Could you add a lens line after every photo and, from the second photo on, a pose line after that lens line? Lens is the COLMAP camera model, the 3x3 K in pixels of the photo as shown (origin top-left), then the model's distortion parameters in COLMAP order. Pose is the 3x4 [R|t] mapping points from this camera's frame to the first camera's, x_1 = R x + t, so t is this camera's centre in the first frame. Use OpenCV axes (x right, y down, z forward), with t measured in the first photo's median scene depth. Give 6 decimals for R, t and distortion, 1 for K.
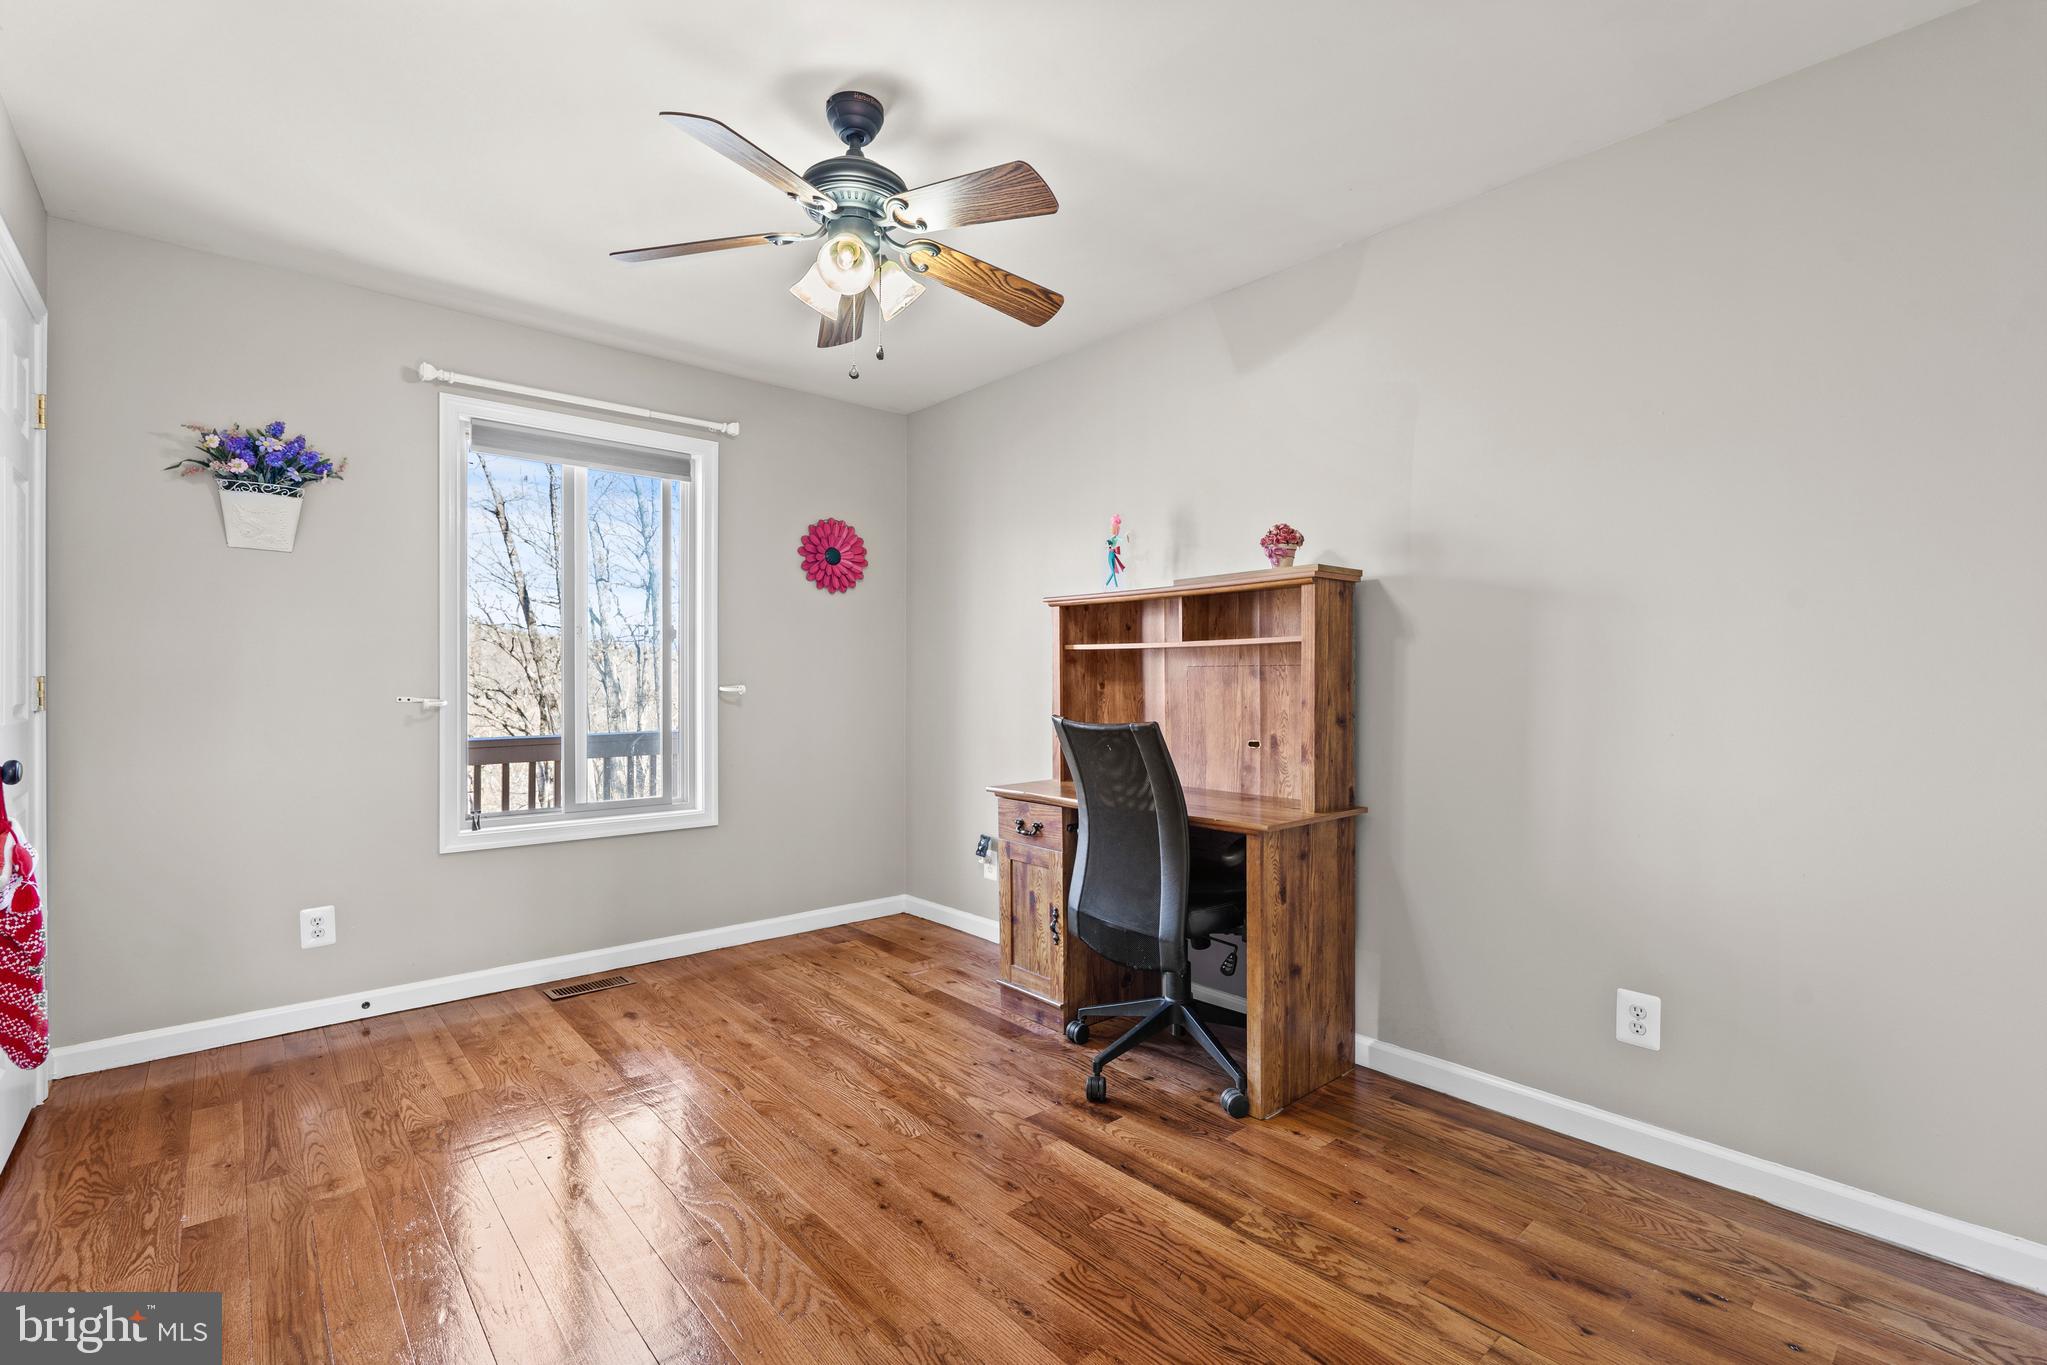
lens RADIAL K [[927.6, 0, 1021.4], [0, 927.6, 685.4], [0, 0, 1]] dist [-0.008038, 0.000873]
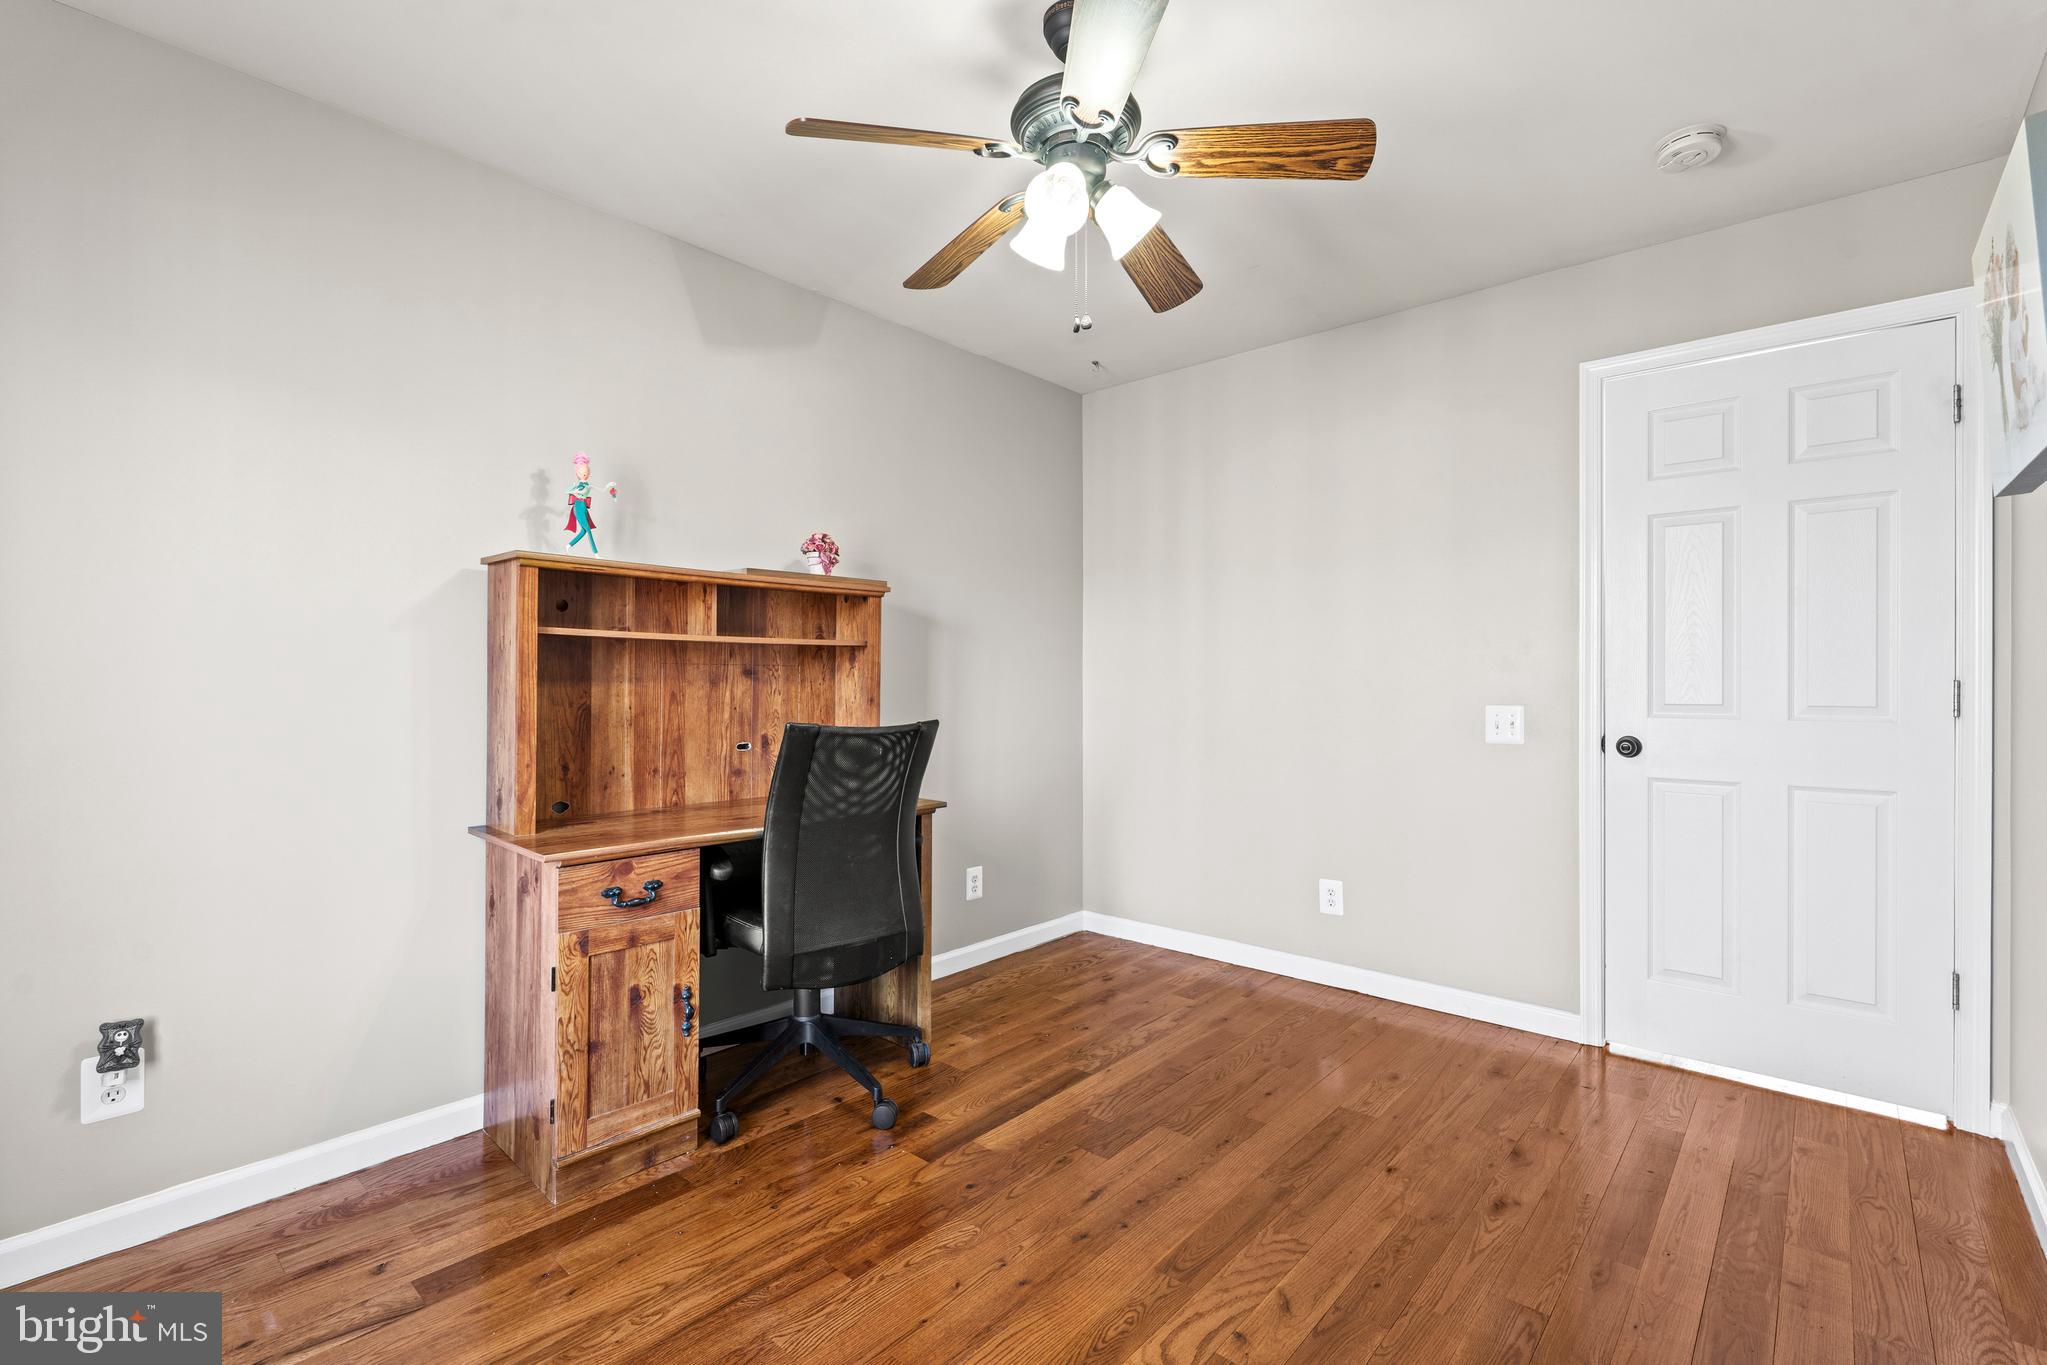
lens RADIAL K [[927.6, 0, 1035.9], [0, 927.6, 680.5], [0, 0, 1]] dist [-0.008038, 0.000873]
pose [[-0.147800, 0.000042, 0.989017, -0.832233], [0.005497, 0.999985, 0.000779, -0.004405], [-0.989002, 0.005552, -0.147798, 0.940348]]
